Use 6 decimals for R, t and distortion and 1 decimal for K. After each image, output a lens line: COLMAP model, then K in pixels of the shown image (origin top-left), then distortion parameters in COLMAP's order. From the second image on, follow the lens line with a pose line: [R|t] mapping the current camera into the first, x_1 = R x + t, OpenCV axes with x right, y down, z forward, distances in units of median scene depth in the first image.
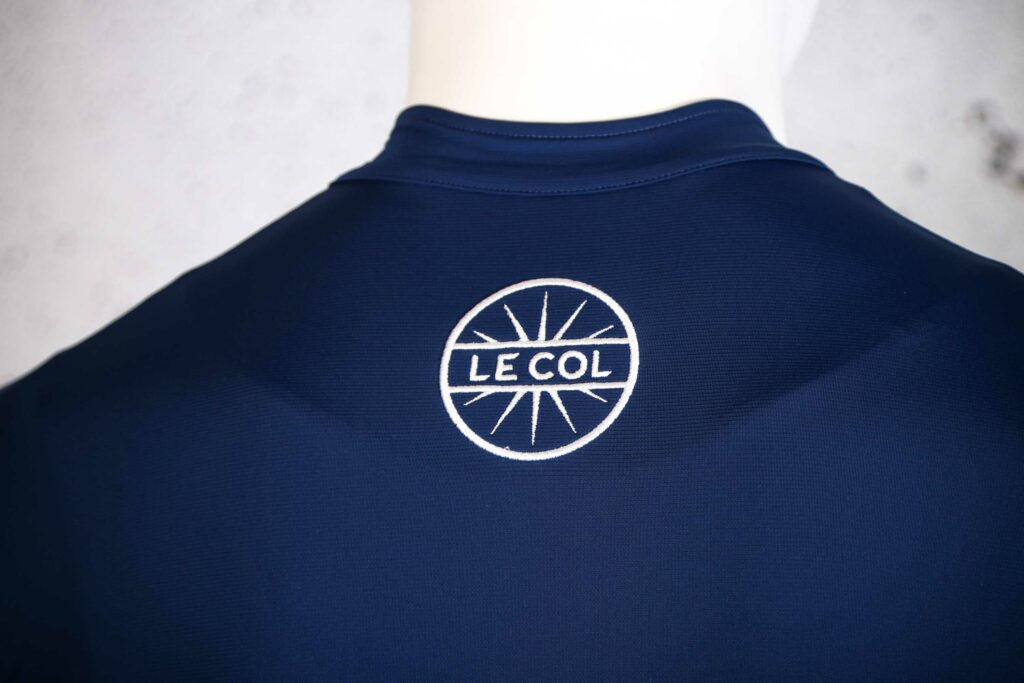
lens RADIAL K [[4139.2, 0, 513.8], [0, 4139.2, 343.6], [0, 0, 1]] dist [0.311040, 0.000000]
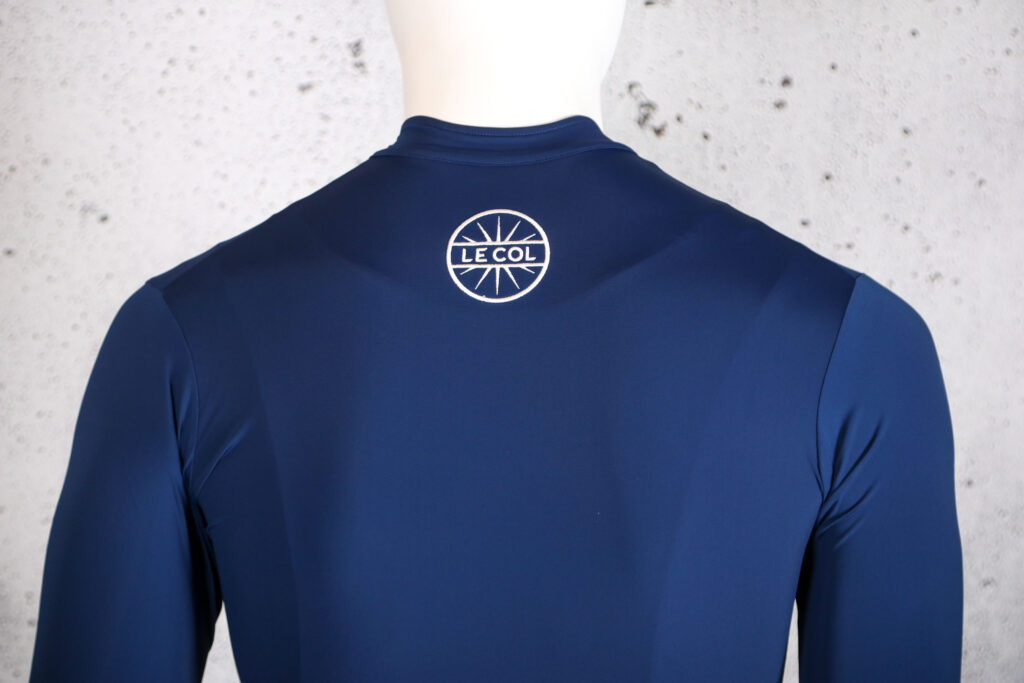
lens RADIAL K [[3337.9, 0, 512.4], [0, 3337.9, 334.8], [0, 0, 1]] dist [0.224143, 0.000000]
pose [[0.992185, 0.000360, 0.124775, -0.183654], [-0.005042, 0.999295, 0.037206, -0.015422], [-0.124673, -0.037545, 0.991487, -0.568396]]
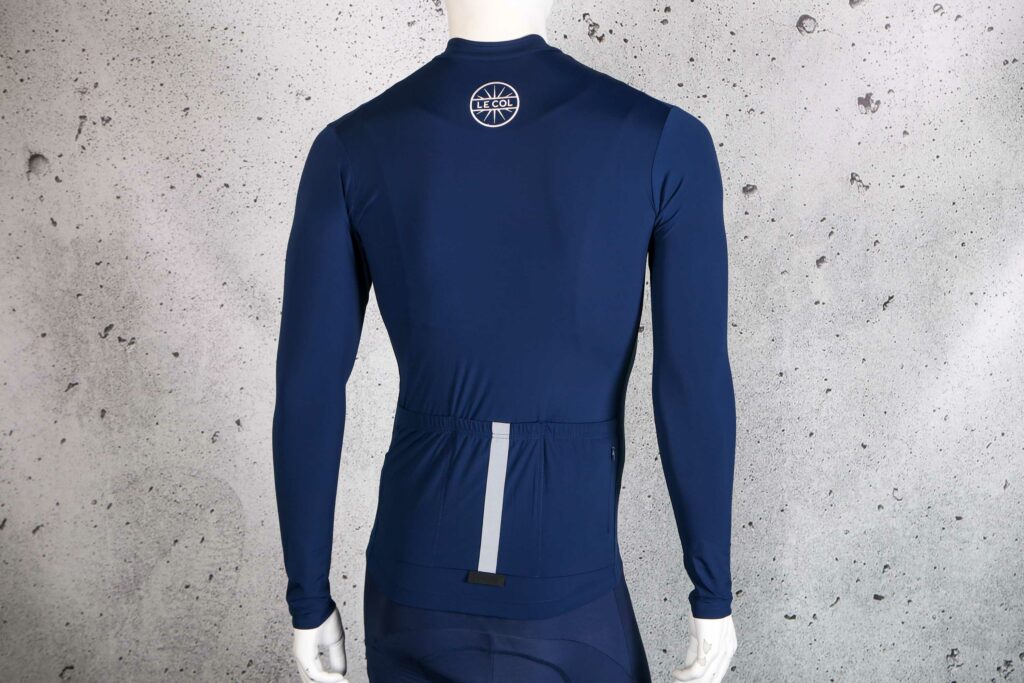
lens RADIAL K [[2164.2, 0, 513.9], [0, 2164.2, 348.4], [0, 0, 1]] dist [0.042250, 0.000000]
pose [[0.994862, -0.047881, 0.089203, -0.175137], [0.037302, 0.992466, 0.116703, -0.003715], [-0.094119, -0.112776, 0.989153, -1.124816]]
